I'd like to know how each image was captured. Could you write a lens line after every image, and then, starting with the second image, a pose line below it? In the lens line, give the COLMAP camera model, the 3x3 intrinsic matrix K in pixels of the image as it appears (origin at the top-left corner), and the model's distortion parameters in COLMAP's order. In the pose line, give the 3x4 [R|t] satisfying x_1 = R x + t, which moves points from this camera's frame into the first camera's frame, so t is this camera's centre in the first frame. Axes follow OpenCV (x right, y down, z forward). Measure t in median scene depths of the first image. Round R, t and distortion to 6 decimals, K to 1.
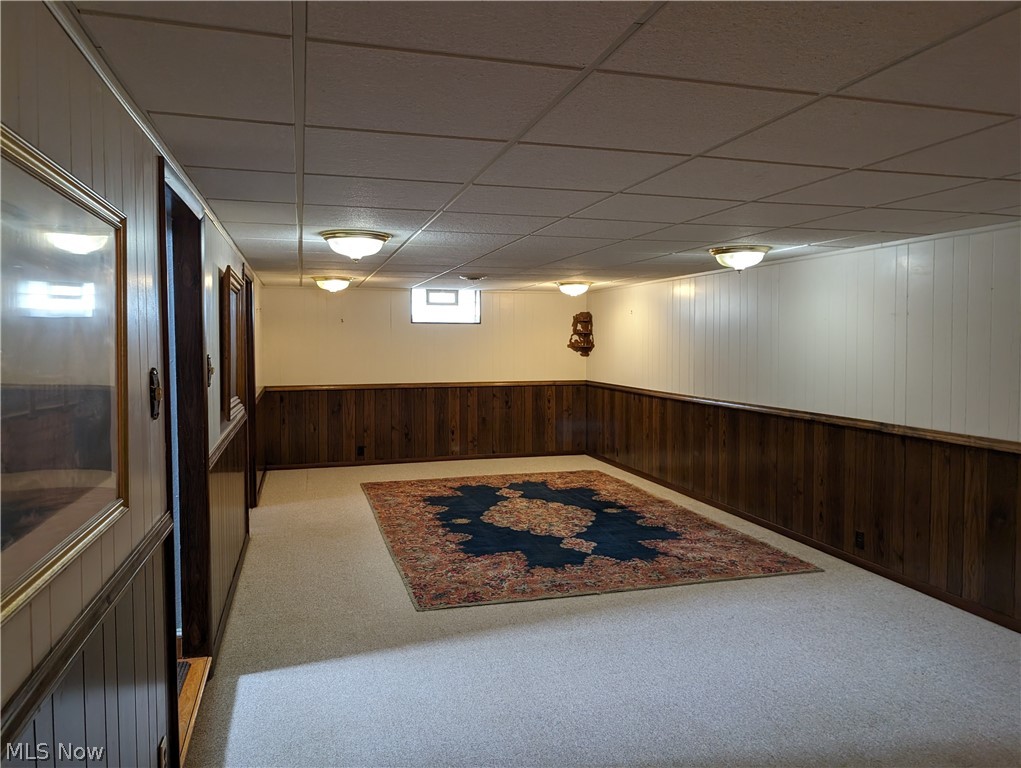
lens RADIAL K [[731.2, 0, 511.0], [0, 731.2, 380.6], [0, 0, 1]] dist [0.029184, -0.034698]
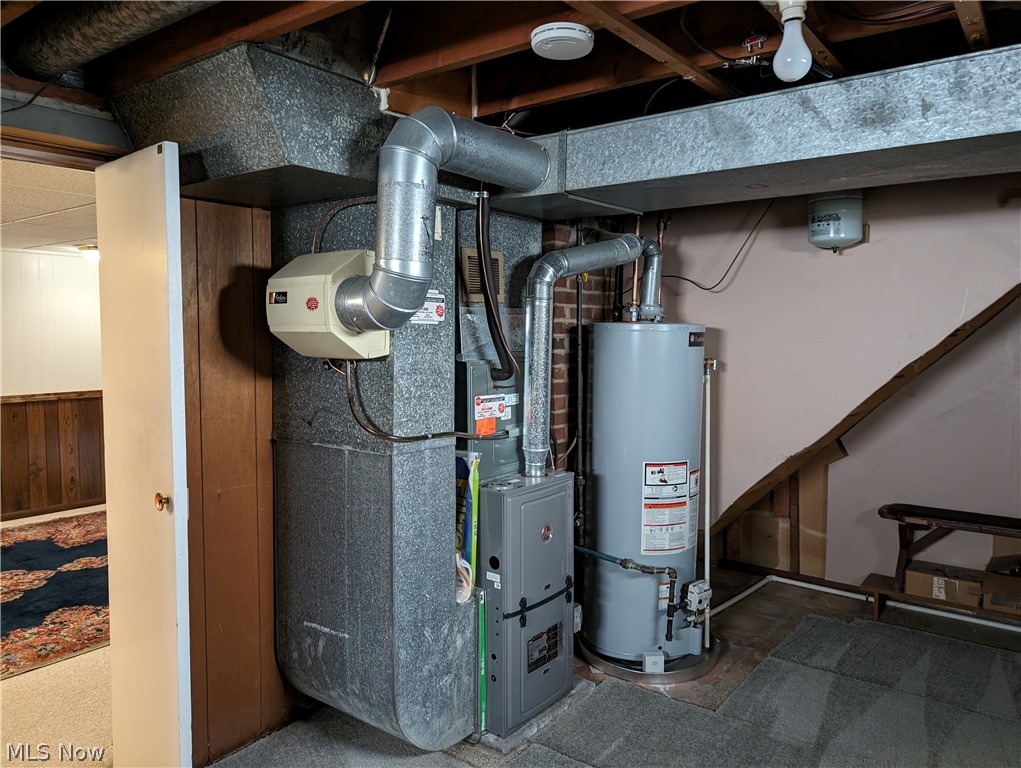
lens RADIAL K [[731.2, 0, 511.0], [0, 731.2, 384.7], [0, 0, 1]] dist [0.029184, -0.034698]
pose [[-0.591469, -0.064962, 0.803707, -0.956462], [0.041997, 0.992915, 0.111162, -0.069142], [-0.805234, 0.099502, -0.584550, 1.152354]]
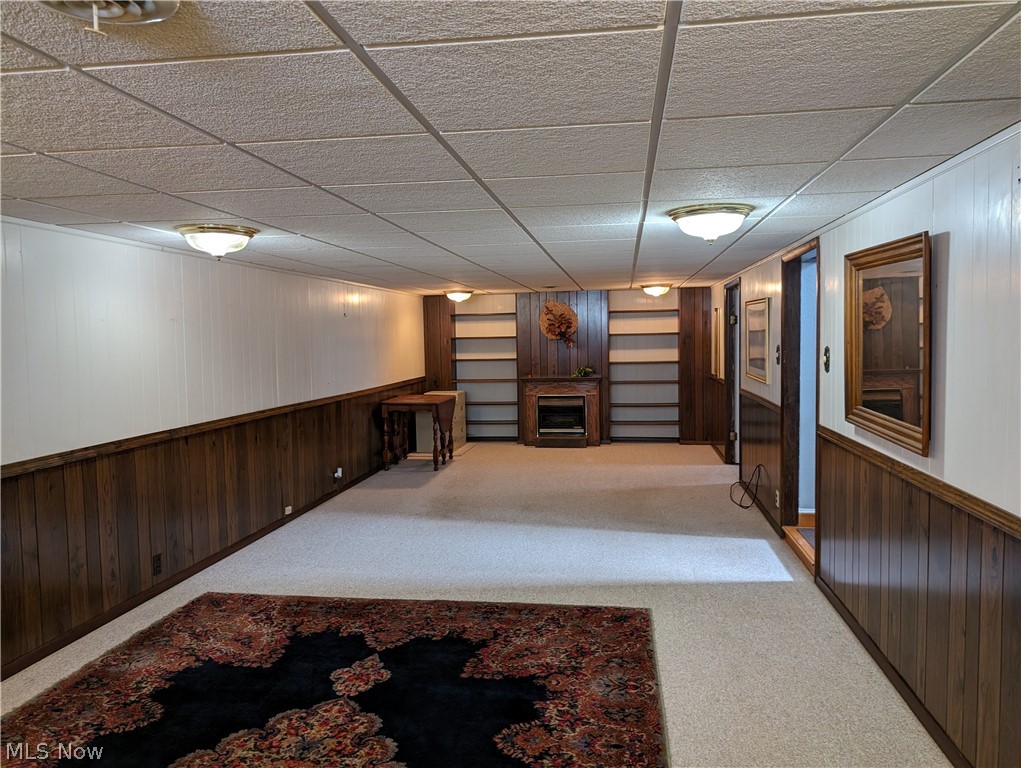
lens RADIAL K [[731.2, 0, 513.9], [0, 731.2, 379.9], [0, 0, 1]] dist [0.029184, -0.034698]
pose [[-0.909123, -0.010459, 0.416397, -0.299420], [0.040924, 0.992605, 0.114282, -0.095551], [-0.414513, 0.120937, -0.901972, 1.563791]]
